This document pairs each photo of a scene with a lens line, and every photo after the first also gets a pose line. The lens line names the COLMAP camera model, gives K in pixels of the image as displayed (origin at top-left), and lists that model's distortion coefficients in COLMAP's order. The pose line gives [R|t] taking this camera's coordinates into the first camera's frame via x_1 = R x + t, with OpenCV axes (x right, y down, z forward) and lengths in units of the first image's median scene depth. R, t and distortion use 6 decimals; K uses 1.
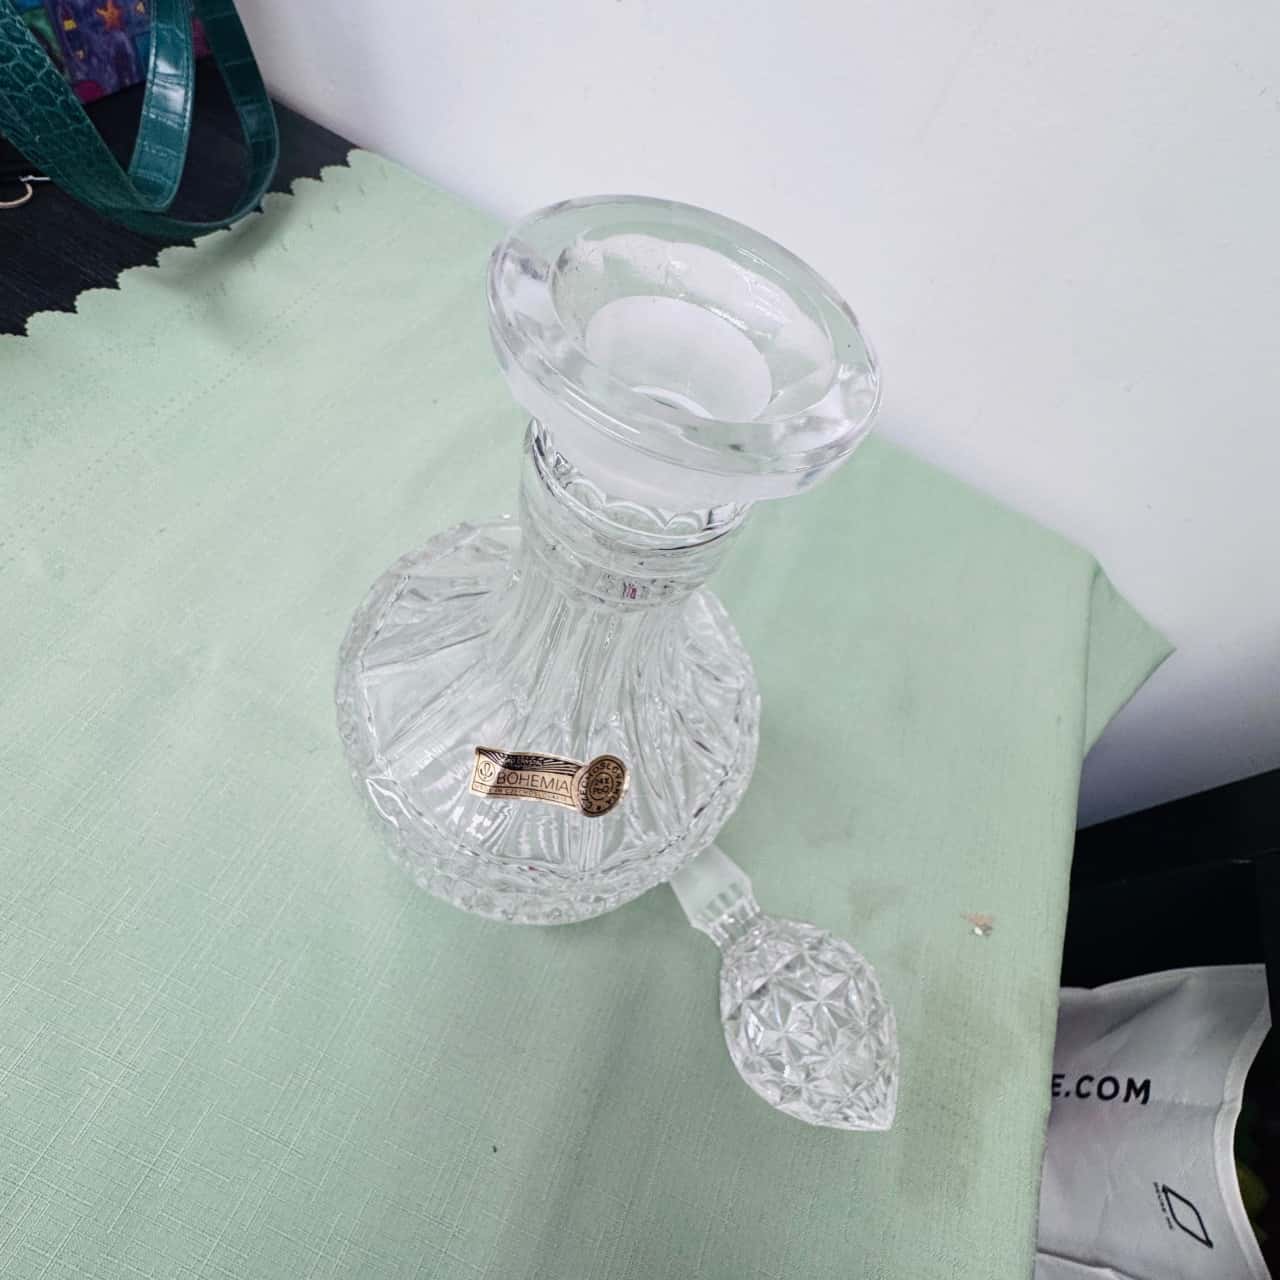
lens RADIAL K [[697.6, 0, 636.9], [0, 697.6, 635.8], [0, 0, 1]] dist [-0.004648, -0.000260]
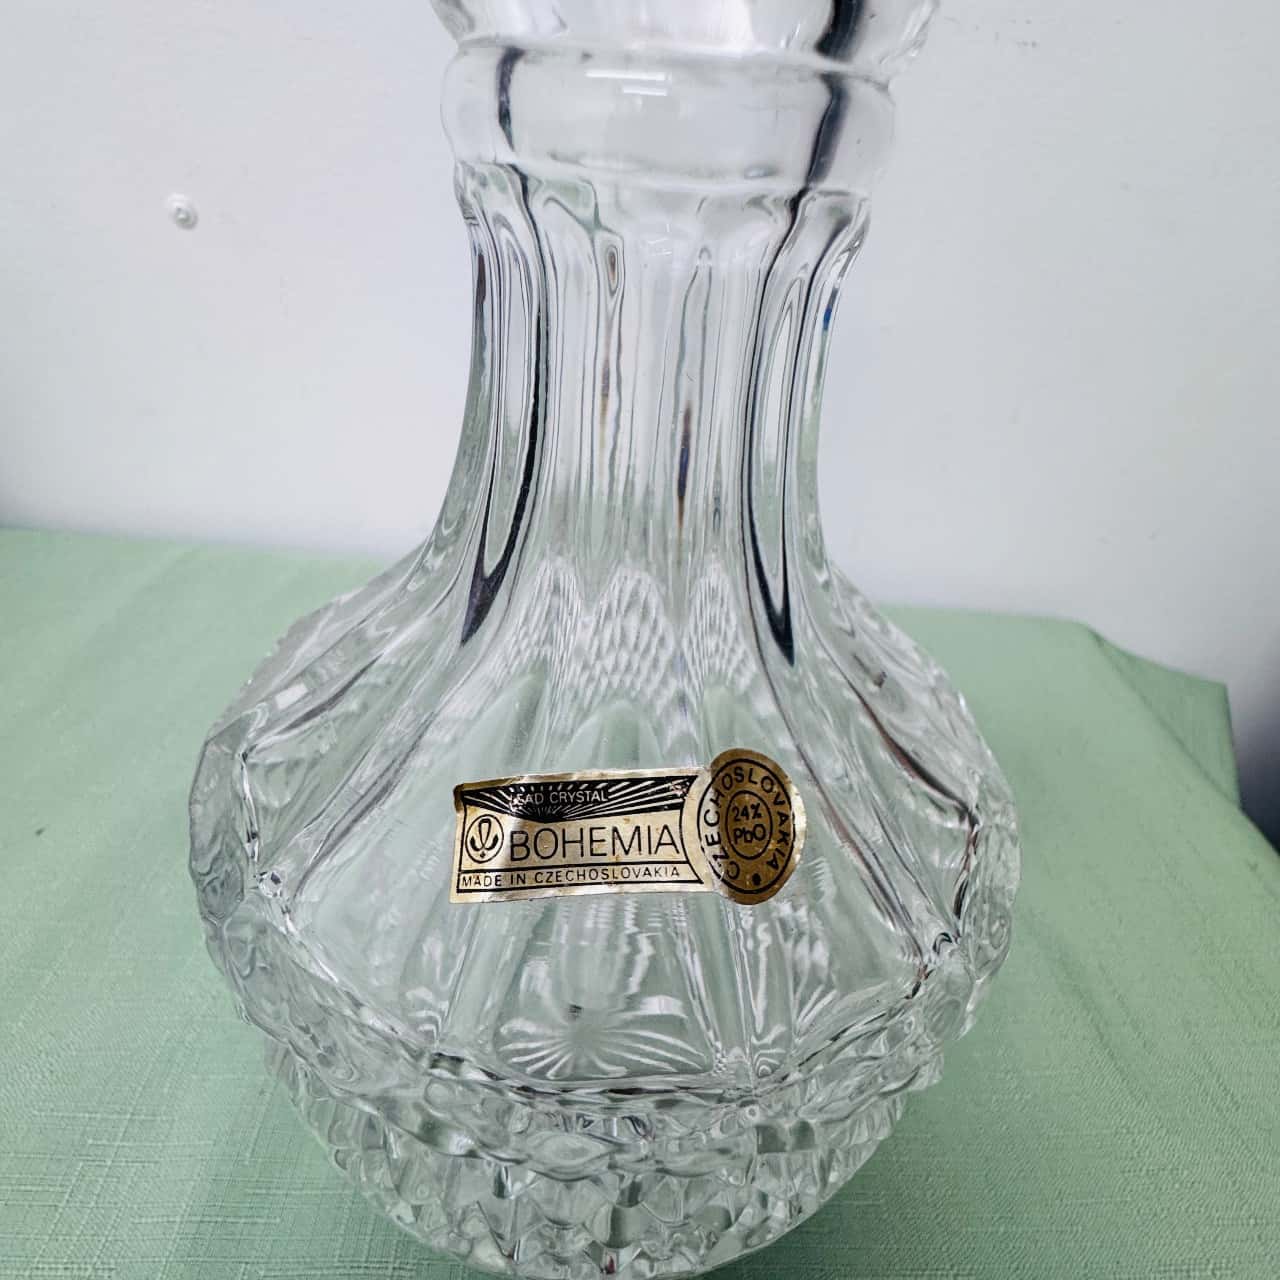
lens RADIAL K [[697.6, 0, 636.9], [0, 697.6, 635.8], [0, 0, 1]] dist [-0.004648, -0.000260]
pose [[0.974938, -0.221774, 0.017680, -0.101275], [0.212213, 0.903155, -0.373199, 0.258850], [0.066798, 0.367597, 0.927583, 0.550075]]
